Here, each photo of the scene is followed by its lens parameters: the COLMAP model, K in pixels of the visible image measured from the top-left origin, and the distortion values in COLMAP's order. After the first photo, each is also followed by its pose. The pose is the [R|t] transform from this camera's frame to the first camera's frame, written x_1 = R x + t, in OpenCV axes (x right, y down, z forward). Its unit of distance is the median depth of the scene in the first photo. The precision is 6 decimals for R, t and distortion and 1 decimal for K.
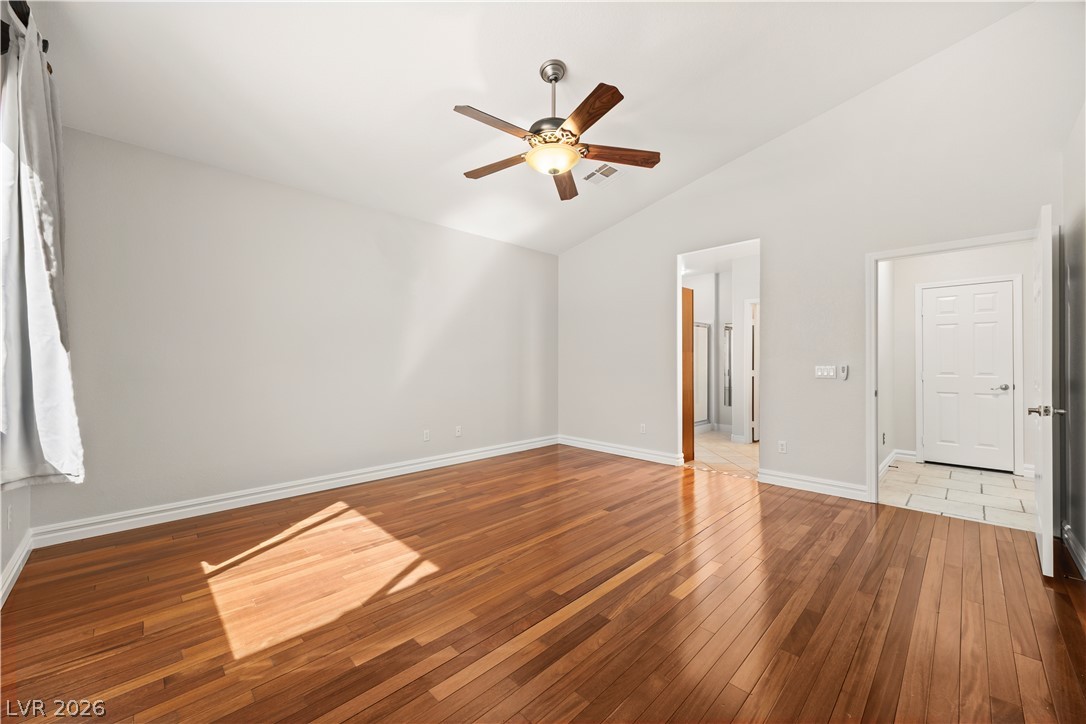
lens RADIAL K [[414.1, 0, 554.6], [0, 414.1, 360.7], [0, 0, 1]] dist [-0.007294, -0.000036]
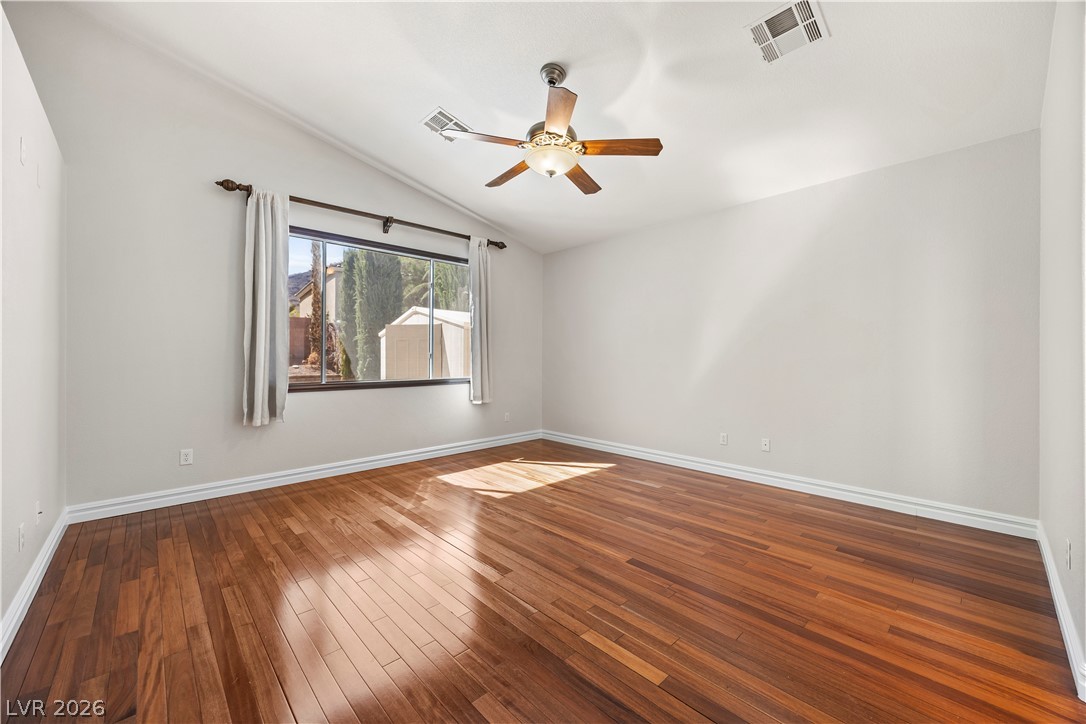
lens RADIAL K [[414.1, 0, 544.1], [0, 414.1, 355.9], [0, 0, 1]] dist [-0.007294, -0.000036]
pose [[-0.027443, -0.005162, -0.999610, 1.066875], [0.000853, 0.999986, -0.005187, 0.000646], [0.999623, -0.000995, -0.027439, 1.065326]]
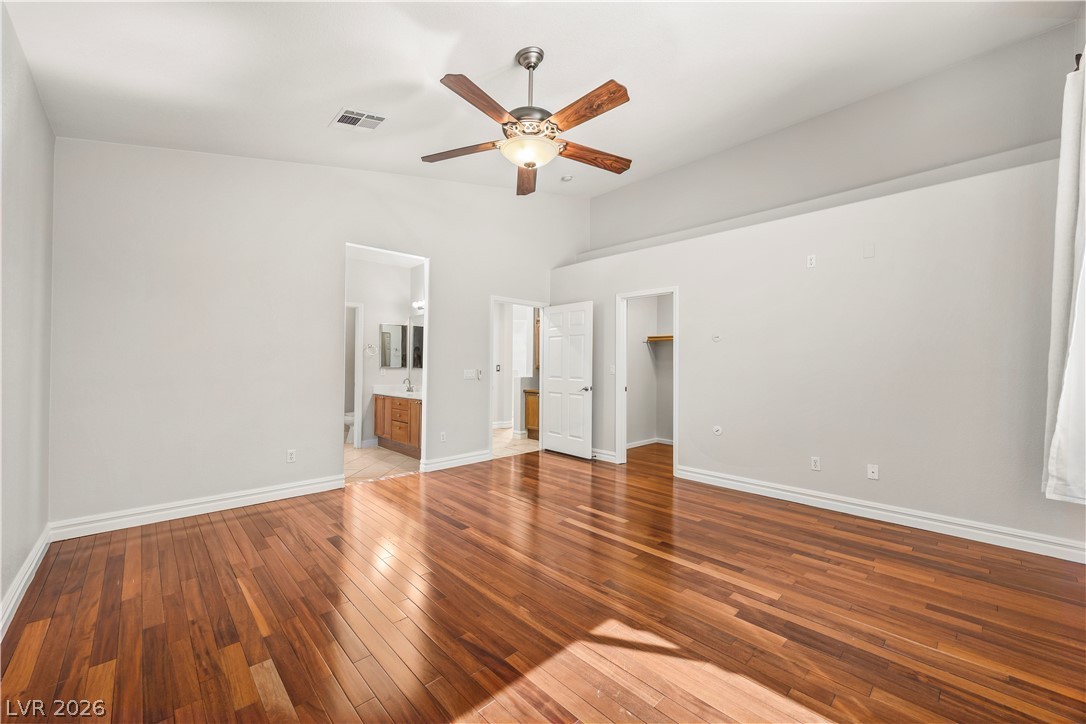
lens RADIAL K [[414.1, 0, 552.1], [0, 414.1, 364.5], [0, 0, 1]] dist [-0.007294, -0.000036]
pose [[0.039712, 0.002328, 0.999208, -0.995165], [-0.001536, 0.999996, -0.002269, -0.002164], [-0.999210, -0.001444, 0.039715, 0.975077]]
